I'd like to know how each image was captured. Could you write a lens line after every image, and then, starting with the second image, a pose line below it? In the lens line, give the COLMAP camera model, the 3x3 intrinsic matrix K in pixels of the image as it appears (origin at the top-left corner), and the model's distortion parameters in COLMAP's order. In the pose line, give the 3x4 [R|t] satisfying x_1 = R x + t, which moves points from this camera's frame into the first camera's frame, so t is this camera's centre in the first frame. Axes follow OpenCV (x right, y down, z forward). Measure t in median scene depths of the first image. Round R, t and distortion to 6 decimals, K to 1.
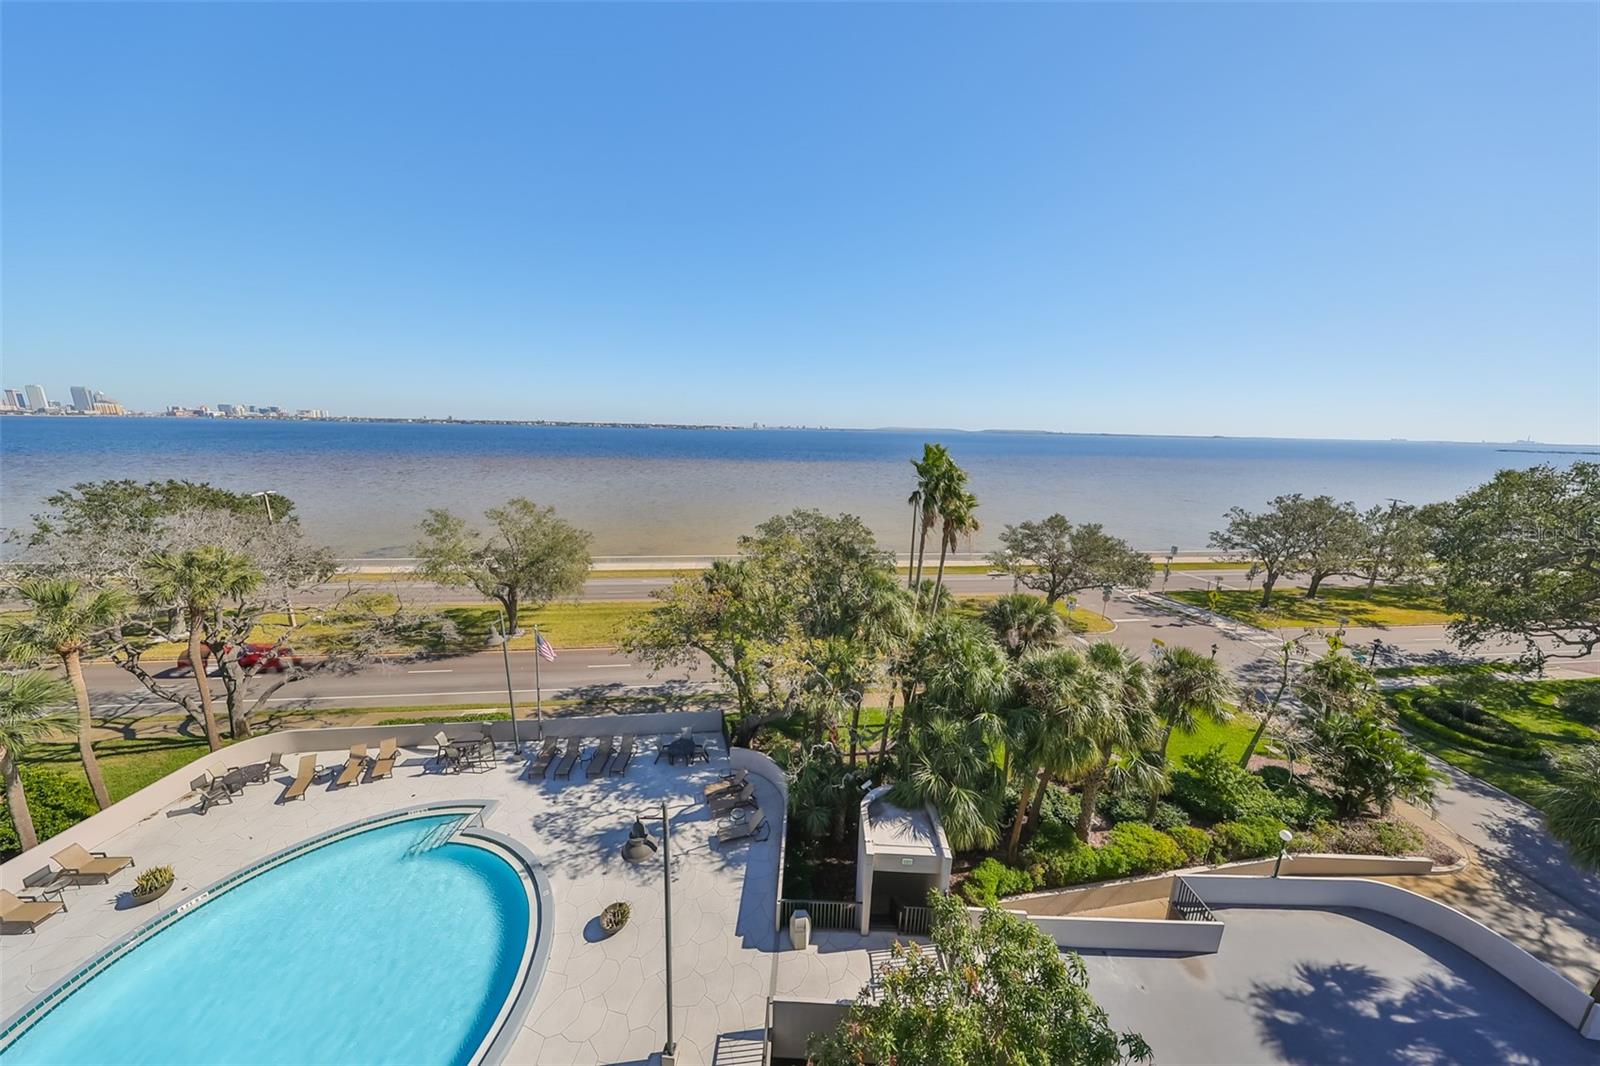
lens RADIAL K [[504.9, 0, 811.2], [0, 504.9, 533.5], [0, 0, 1]] dist [-0.000717, -0.000021]
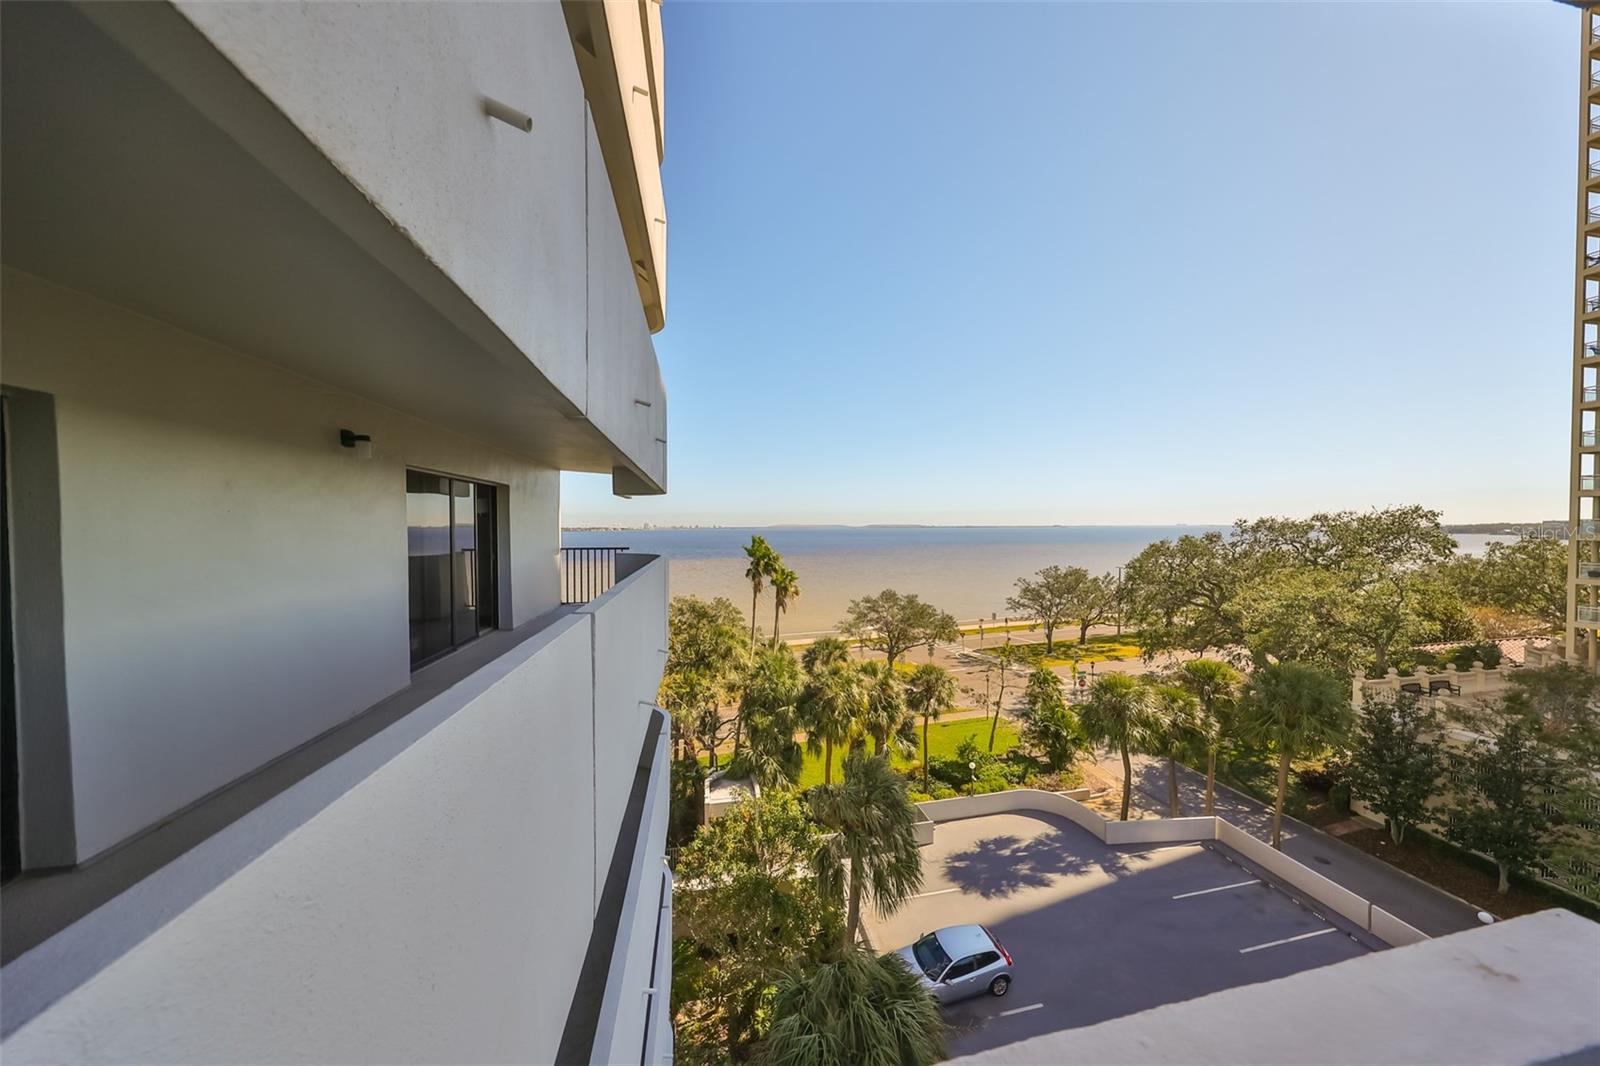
lens RADIAL K [[504.9, 0, 820.1], [0, 504.9, 535.7], [0, 0, 1]] dist [-0.000717, -0.000021]
pose [[0.974836, -0.027093, 0.221269, 0.079174], [0.067713, 0.981676, -0.178122, 0.083747], [-0.212389, 0.188623, 0.958808, -0.395877]]
